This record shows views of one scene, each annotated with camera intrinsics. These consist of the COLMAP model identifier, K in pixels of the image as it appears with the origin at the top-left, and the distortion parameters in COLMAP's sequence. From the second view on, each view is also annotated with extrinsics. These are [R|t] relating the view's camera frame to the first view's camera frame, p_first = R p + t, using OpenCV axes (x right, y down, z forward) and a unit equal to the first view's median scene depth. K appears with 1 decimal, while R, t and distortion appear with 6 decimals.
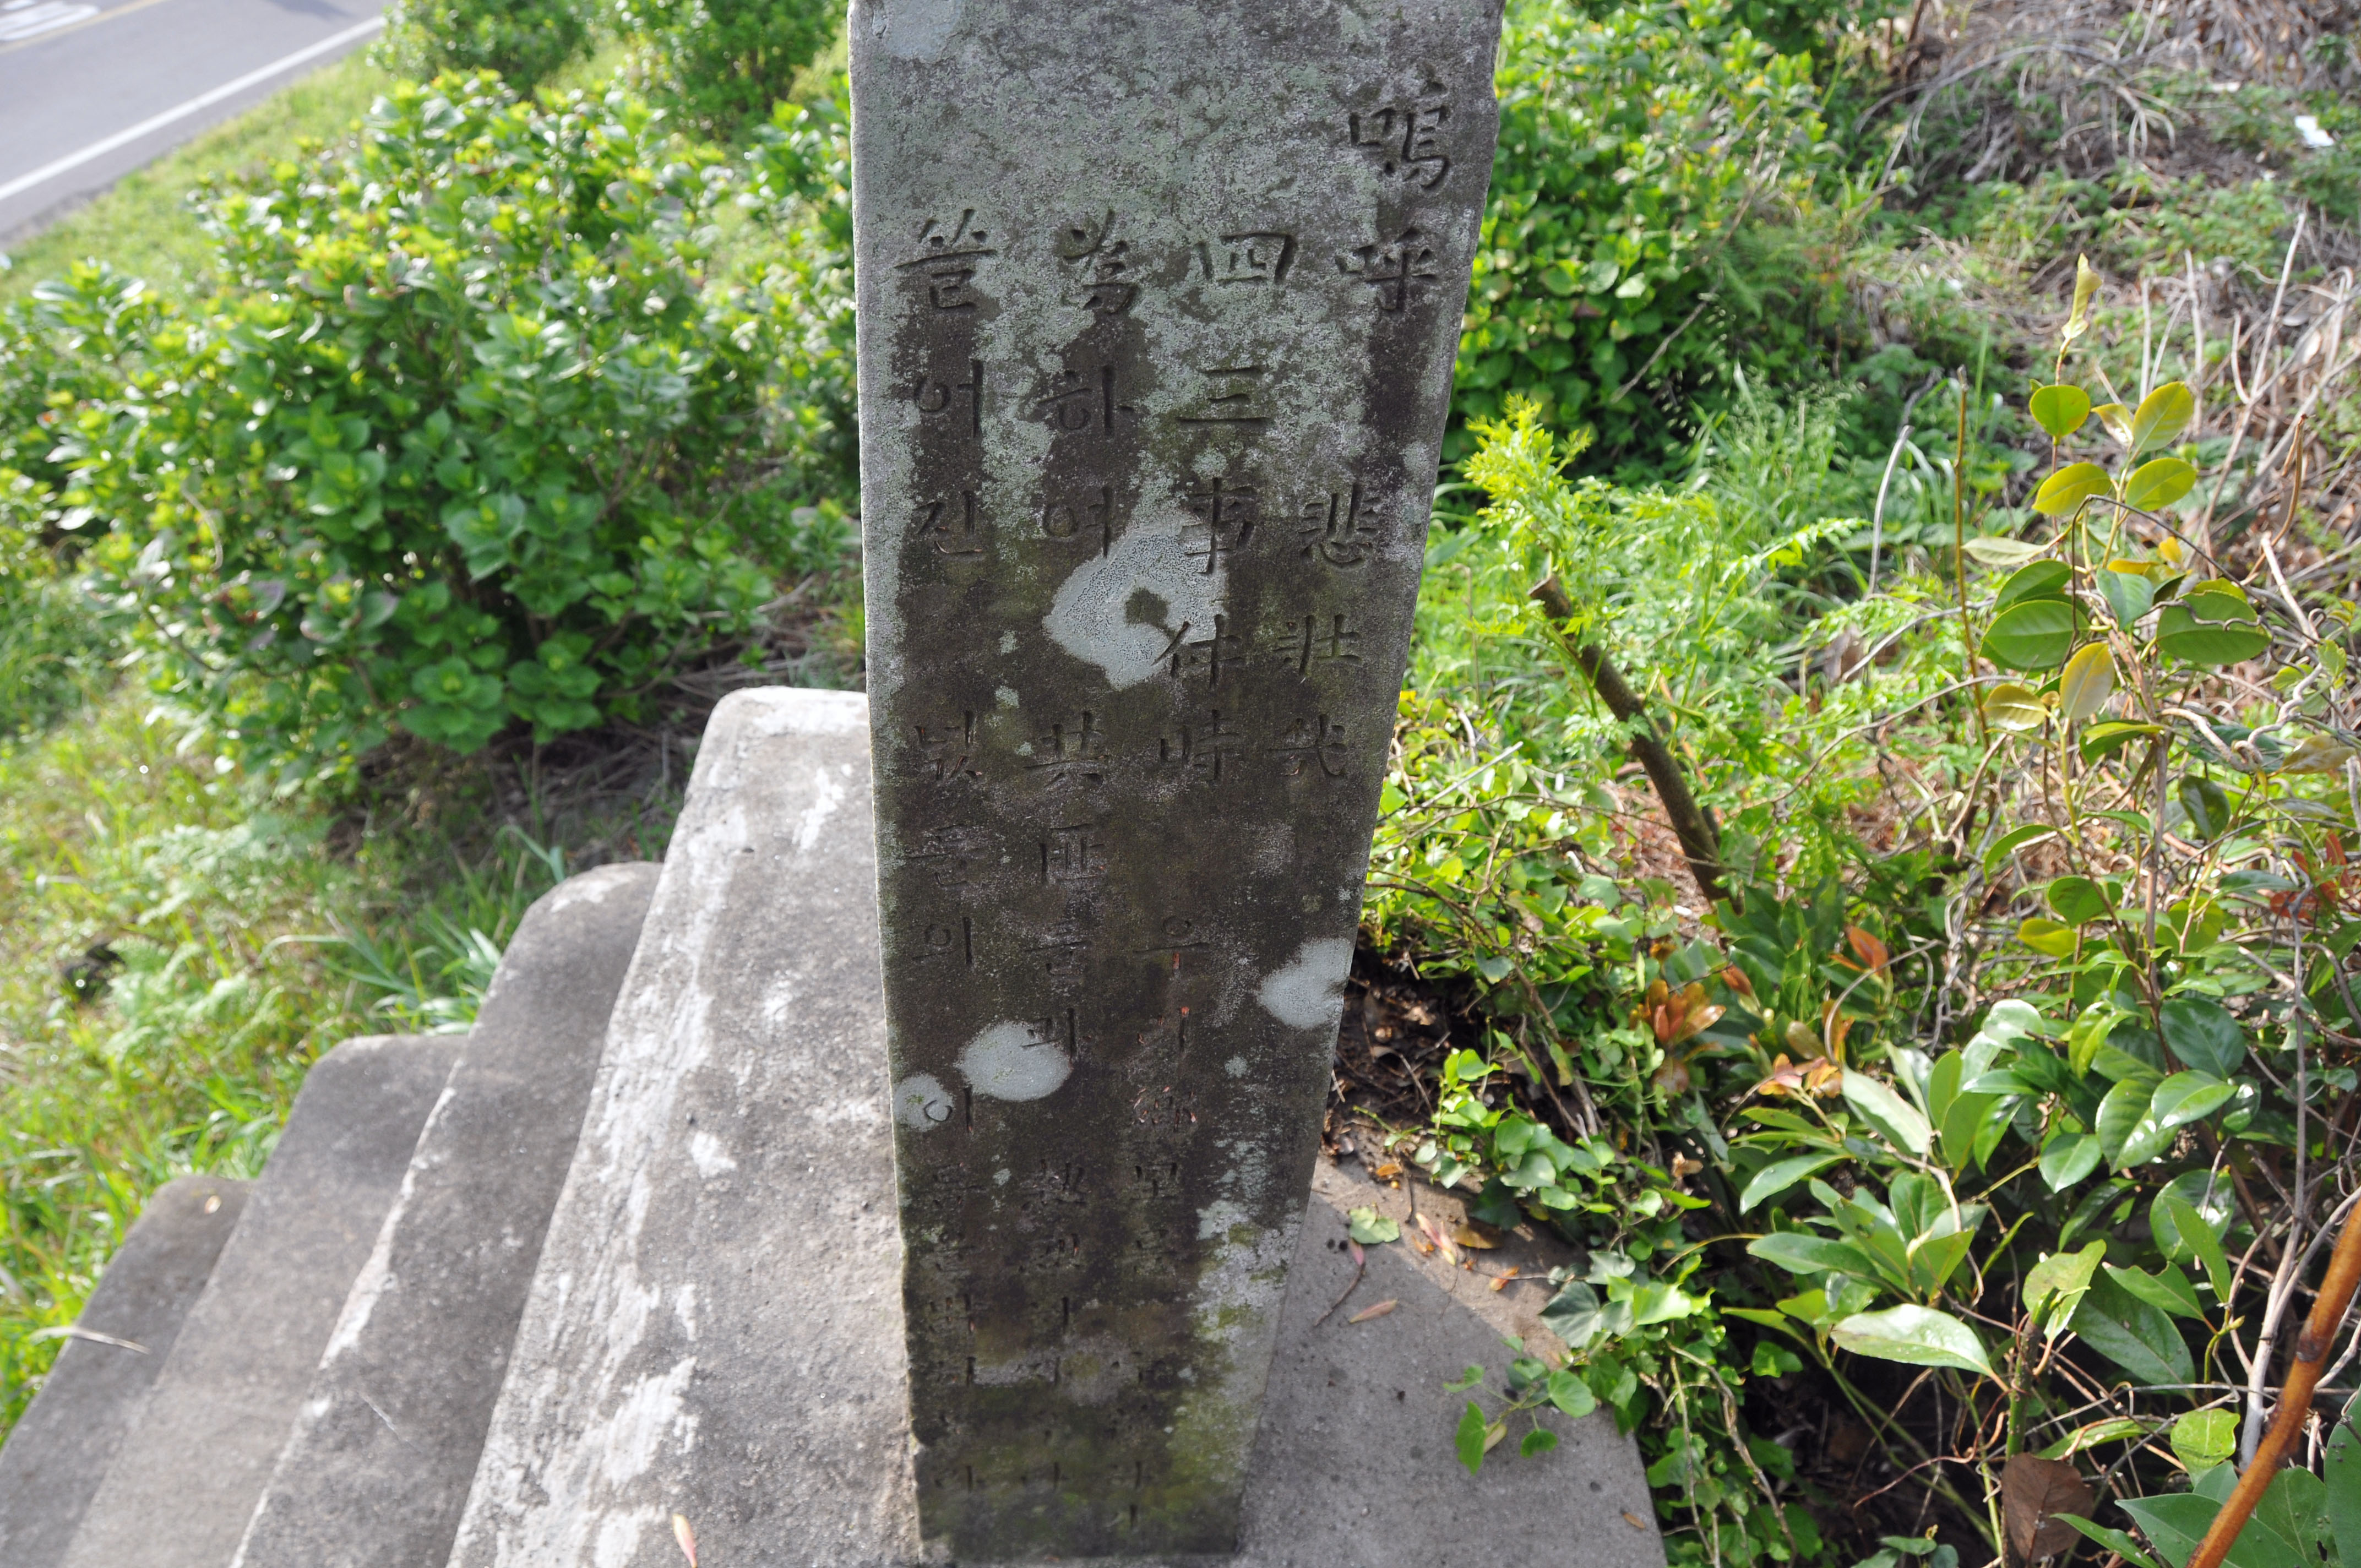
lens RADIAL K [[1830.5, 0, 1169.2], [0, 1830.5, 835.6], [0, 0, 1]] dist [-0.147790, 0.084532]
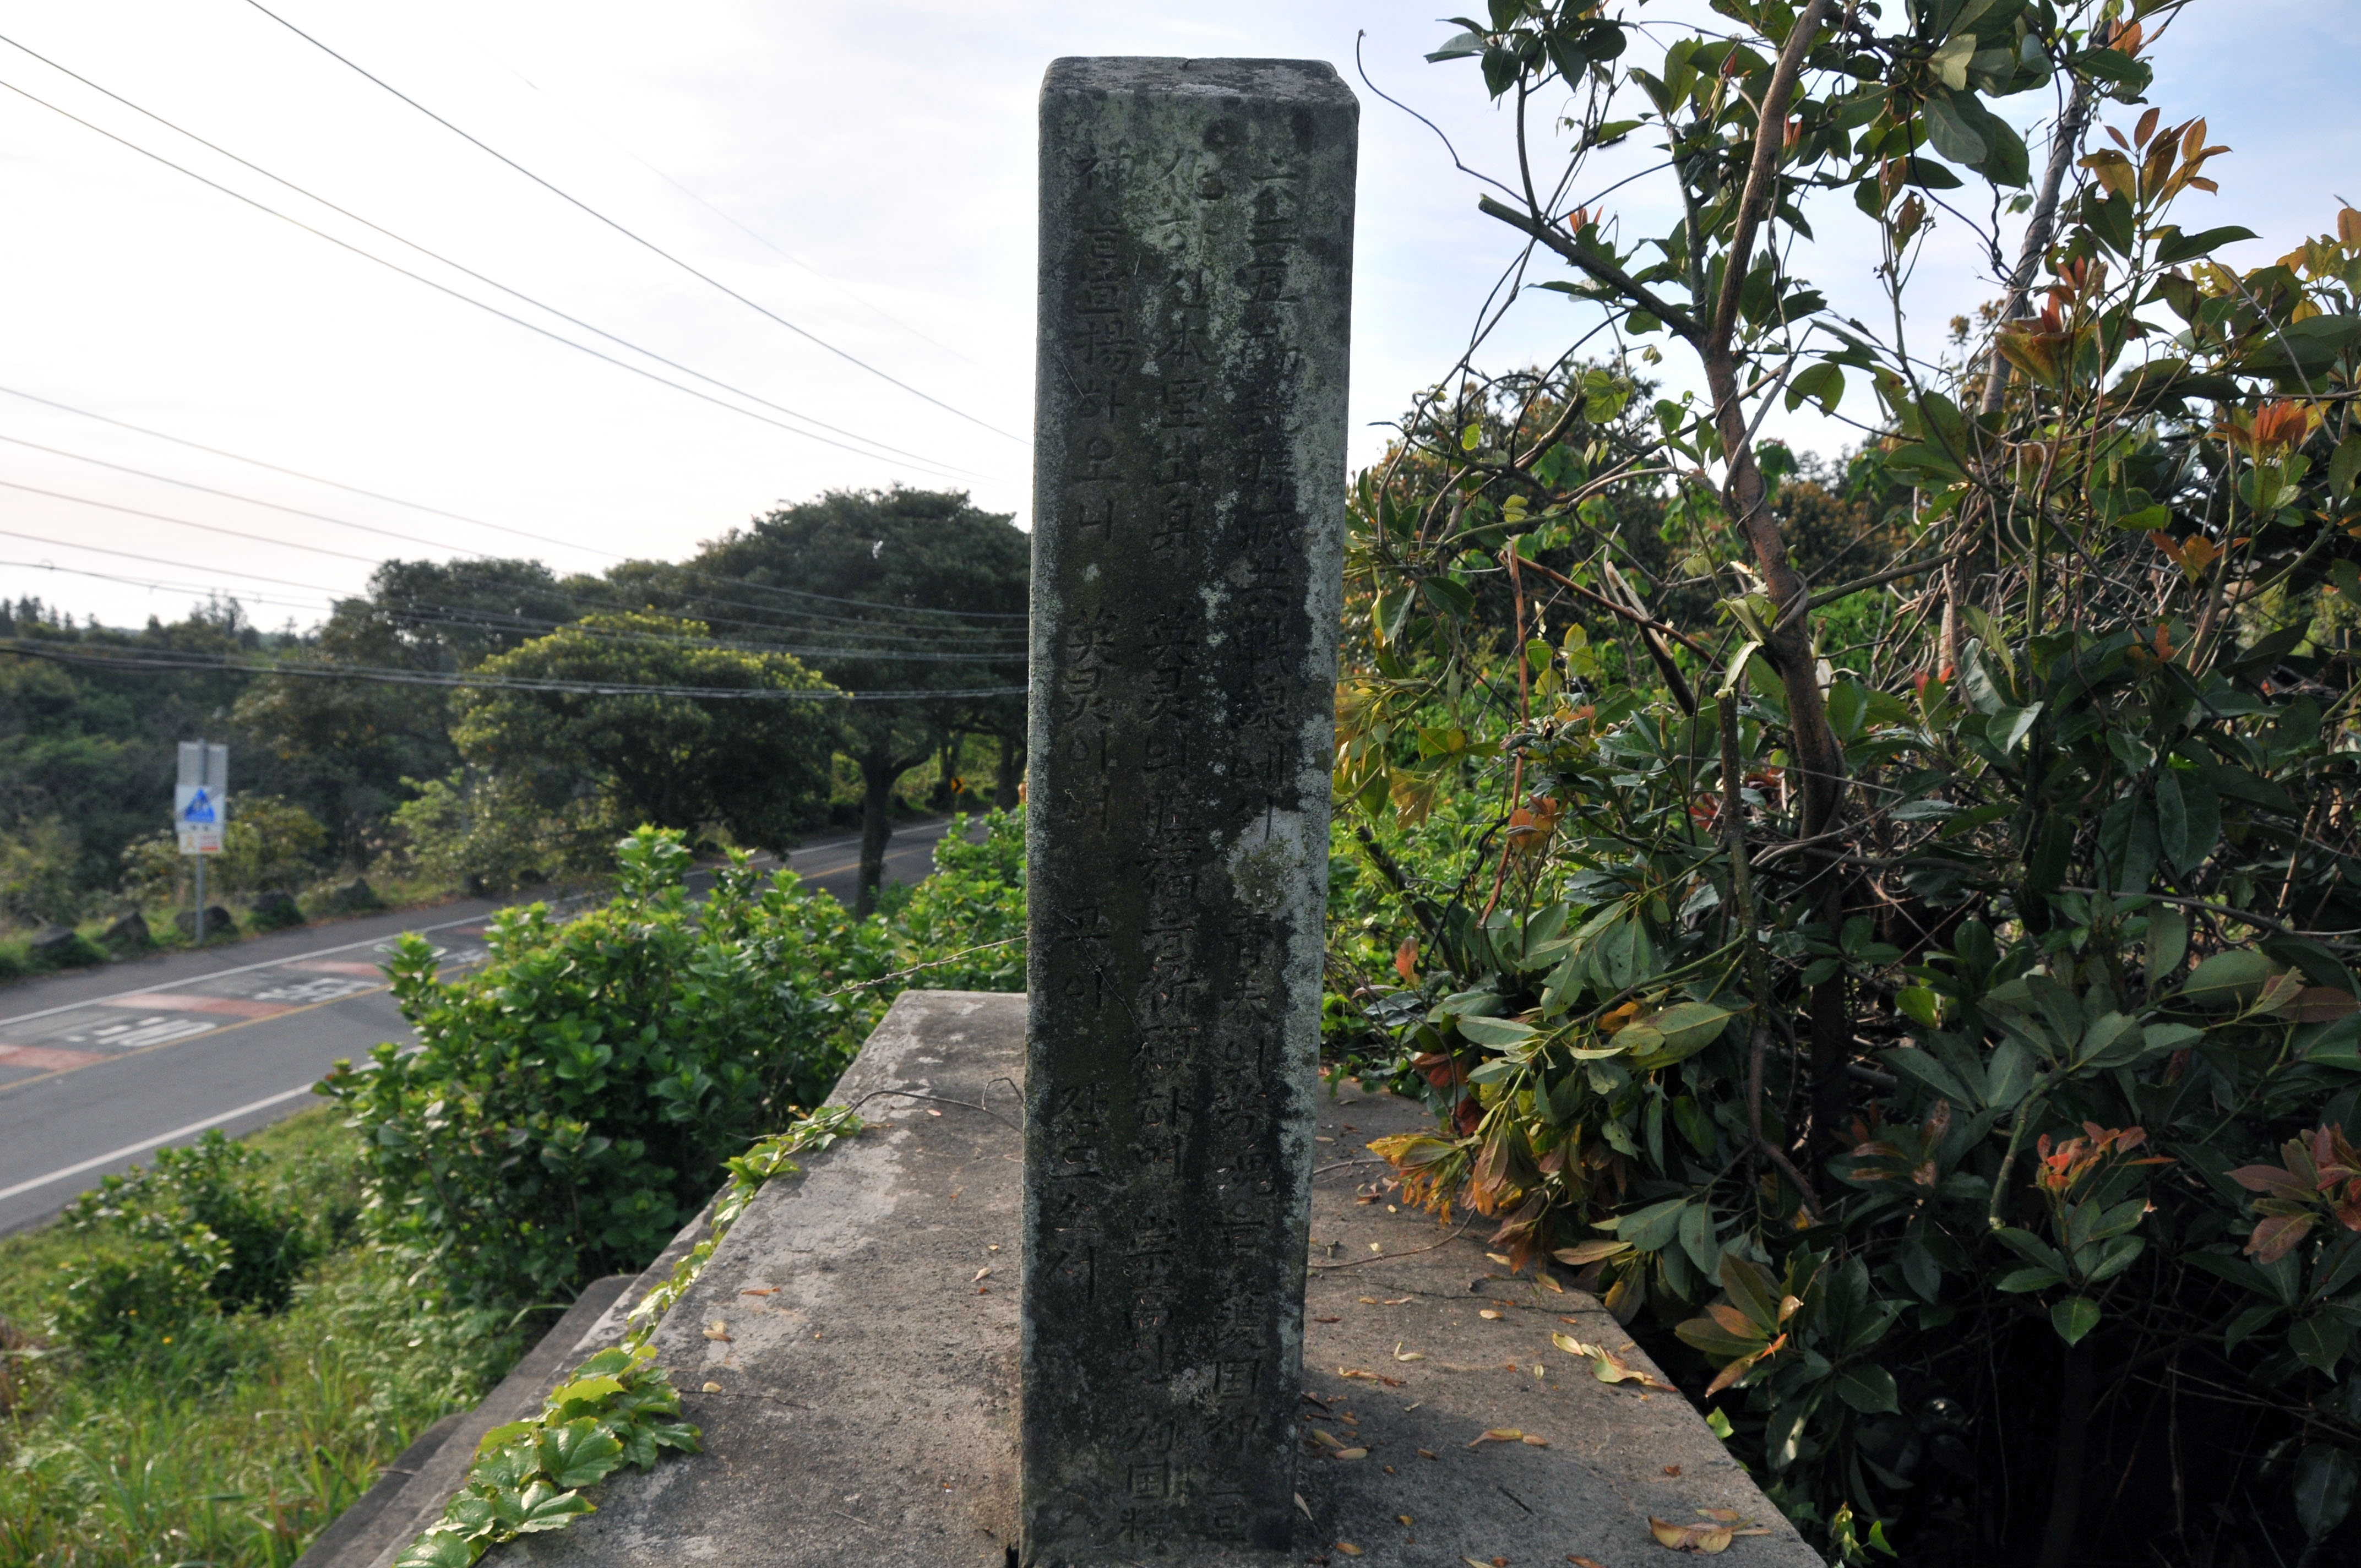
lens RADIAL K [[1830.5, 0, 1169.2], [0, 1830.5, 835.6], [0, 0, 1]] dist [-0.147790, 0.084532]
pose [[0.999432, -0.031237, 0.012677, -0.041264], [0.033135, 0.841000, -0.540019, 1.571426], [0.006207, 0.540132, 0.841557, -1.076634]]
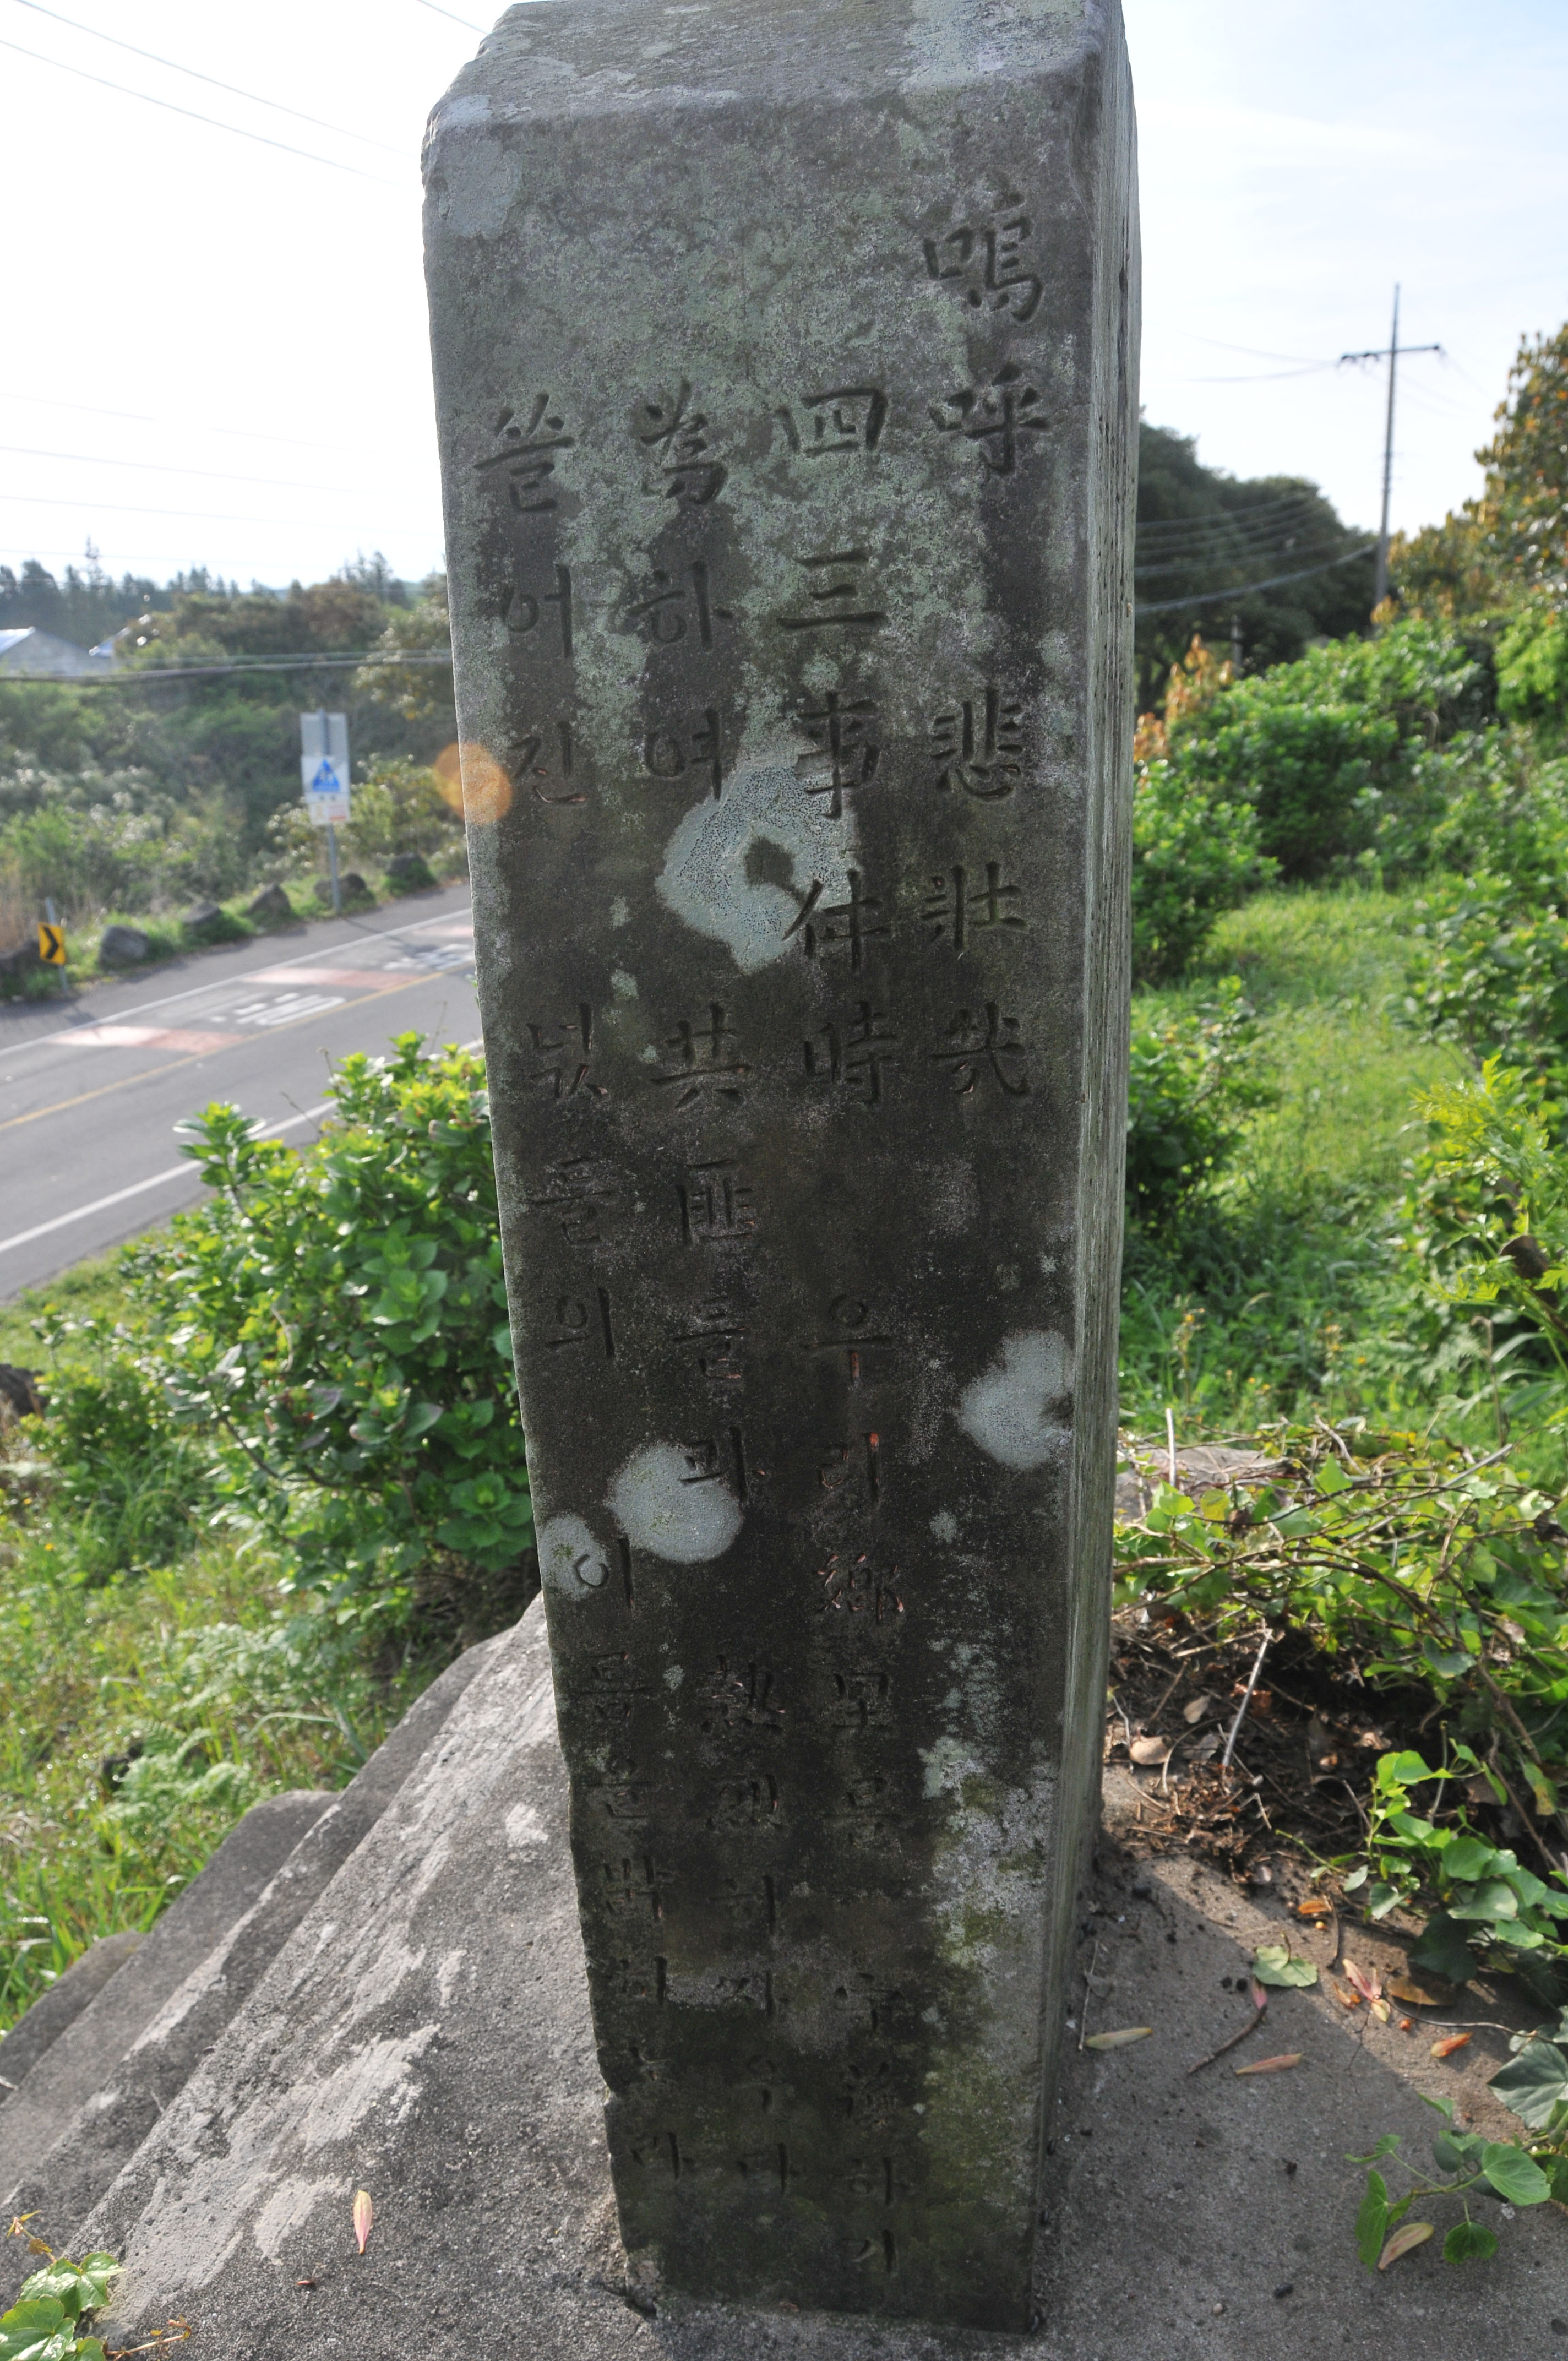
lens RADIAL K [[1830.5, 0, 818.1], [0, 1830.5, 1206.6], [0, 0, 1]] dist [-0.147790, 0.084532]
pose [[0.964787, -0.012459, -0.262739, 0.191311], [-0.072651, 0.947398, -0.311702, 0.242538], [0.252802, 0.319814, 0.913132, 0.212930]]
